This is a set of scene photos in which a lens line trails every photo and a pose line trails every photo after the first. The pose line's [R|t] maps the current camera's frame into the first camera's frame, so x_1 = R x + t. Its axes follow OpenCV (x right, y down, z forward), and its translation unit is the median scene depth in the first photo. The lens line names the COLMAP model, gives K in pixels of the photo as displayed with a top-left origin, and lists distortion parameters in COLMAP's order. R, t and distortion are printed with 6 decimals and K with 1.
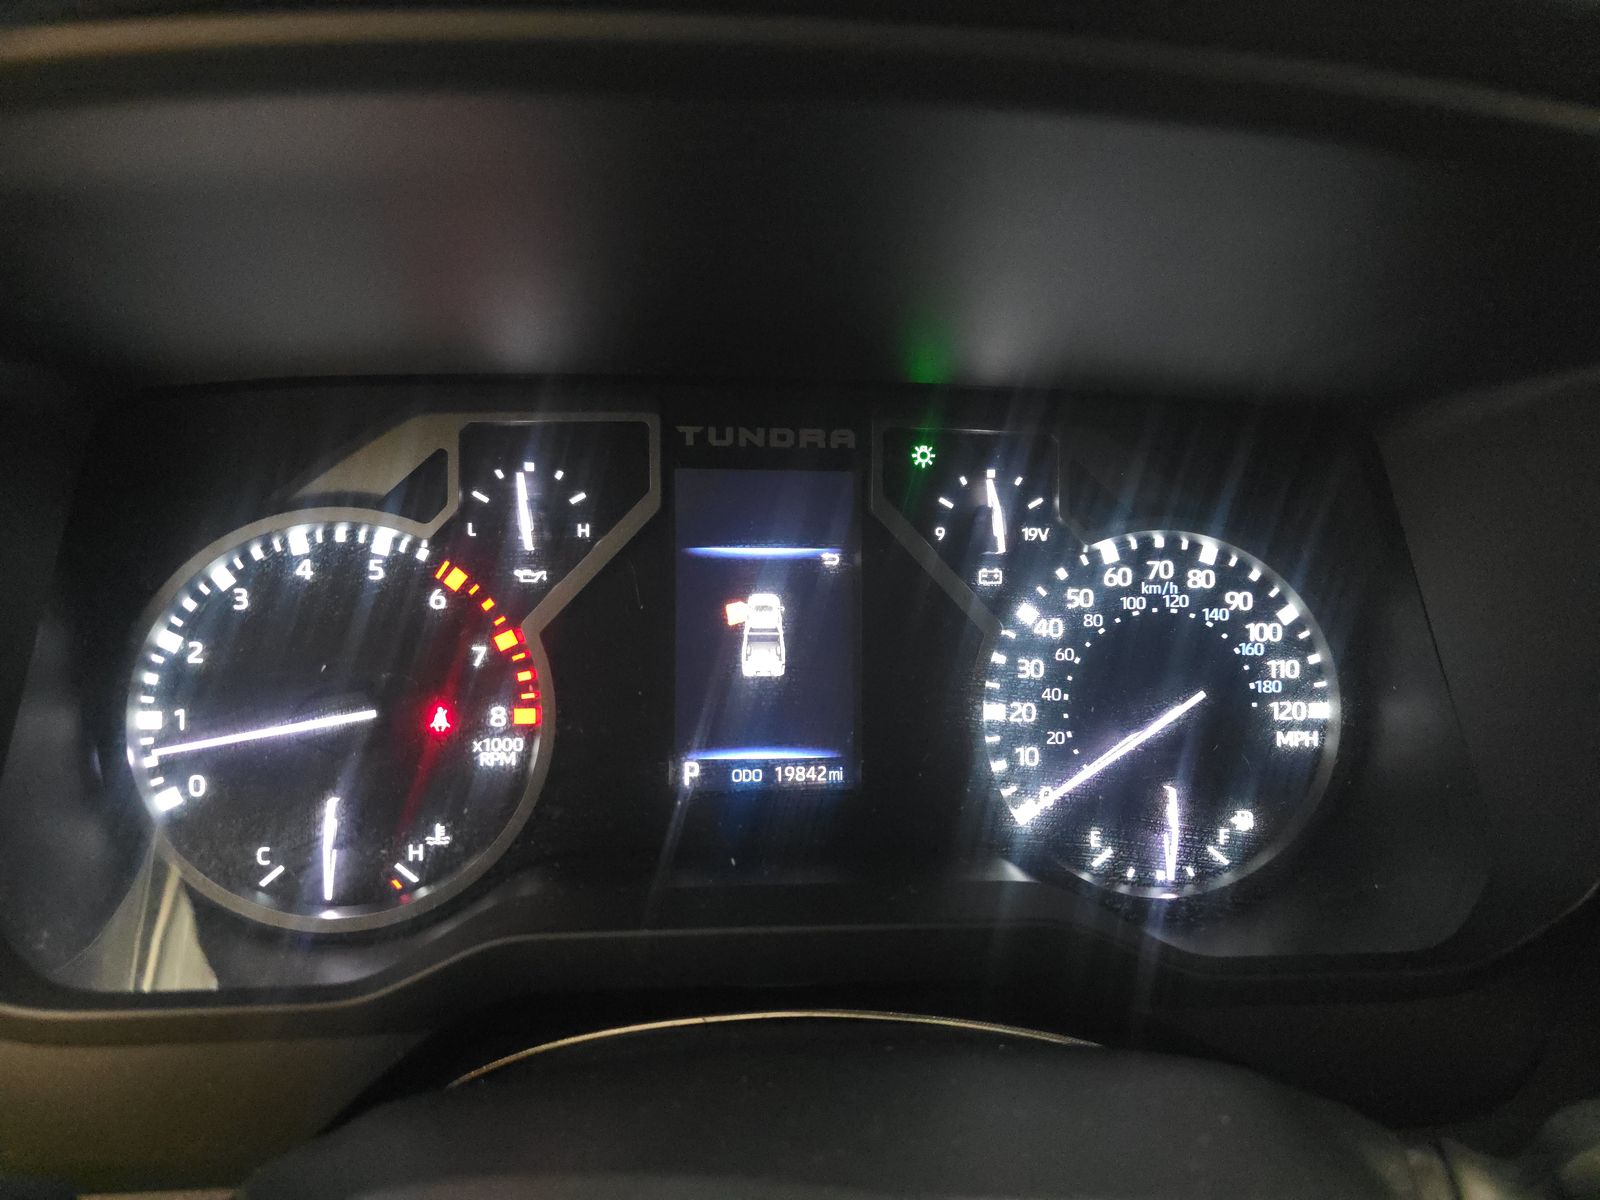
lens RADIAL K [[1061.5, 0, 800.0], [0, 1061.5, 600.0], [0, 0, 1]] dist [0.025870, -0.003039]
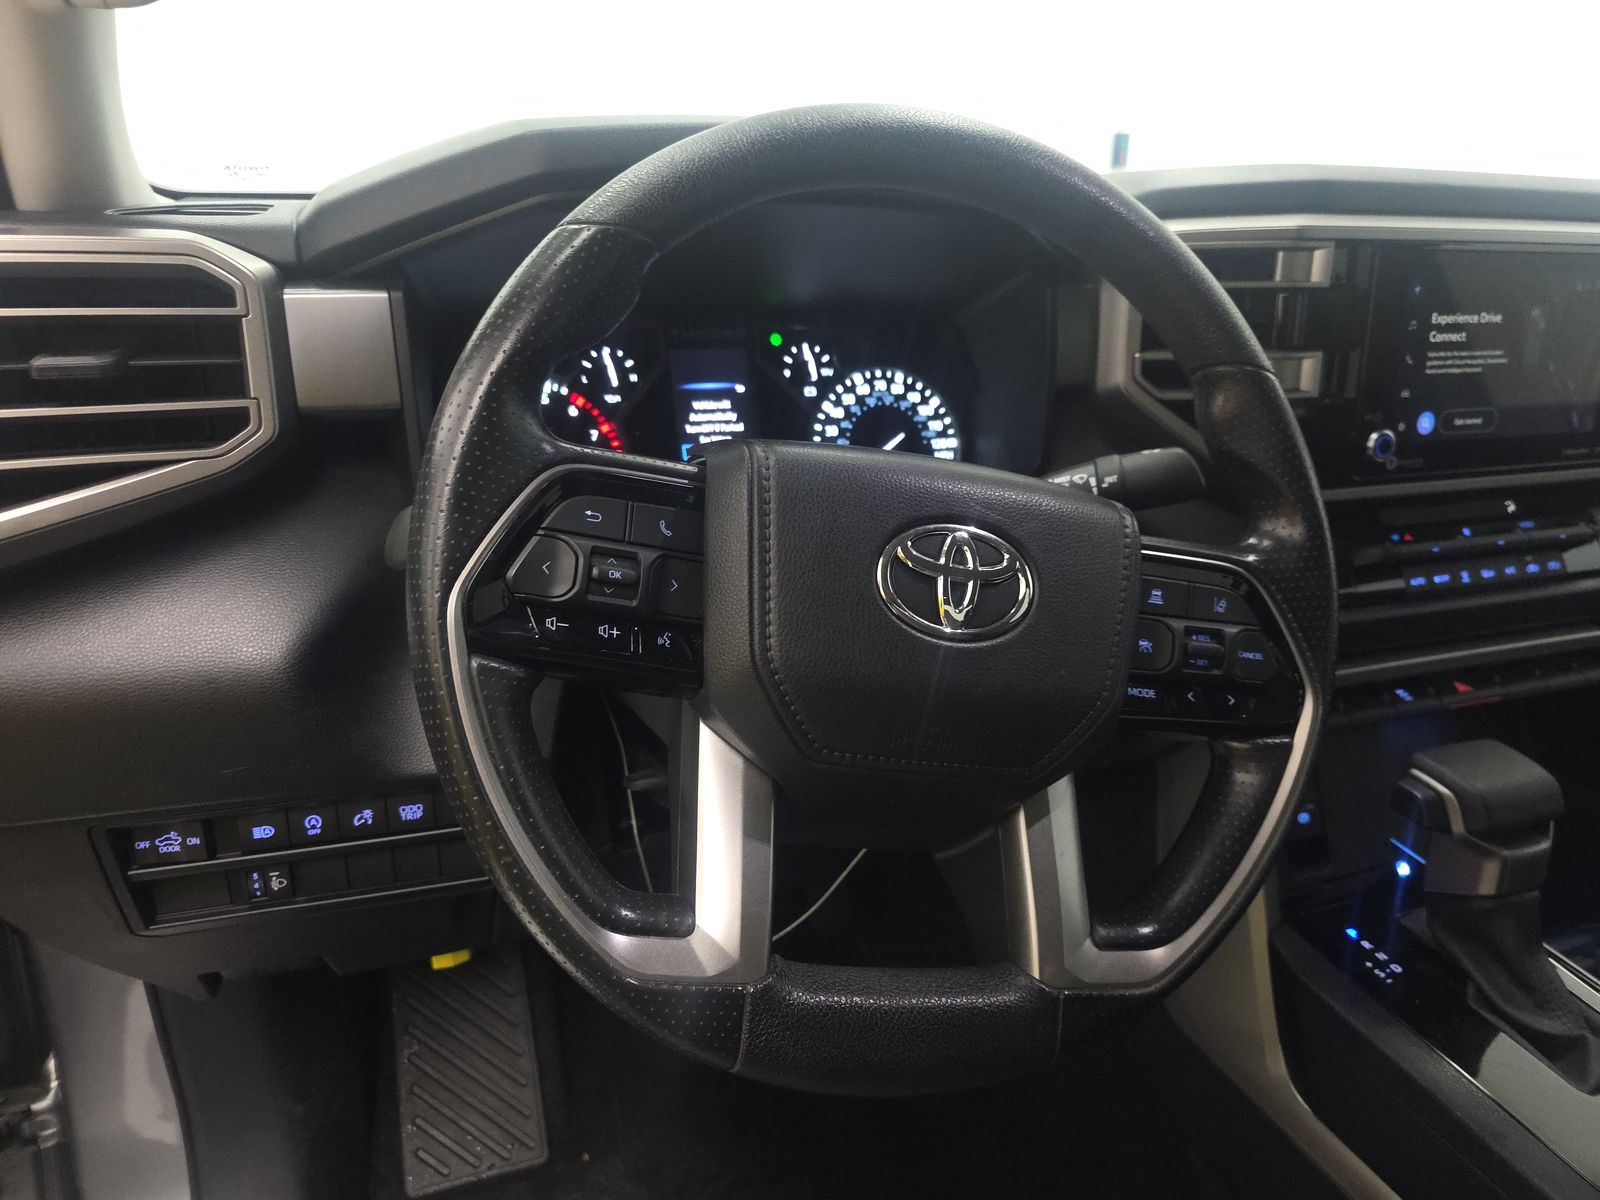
lens RADIAL K [[1061.5, 0, 800.0], [0, 1061.5, 600.0], [0, 0, 1]] dist [0.025870, -0.003039]
pose [[0.963350, -0.105847, 0.246480, -0.442292], [0.114697, 0.993162, -0.021786, 0.460374], [-0.242489, 0.049258, 0.968903, -1.157044]]
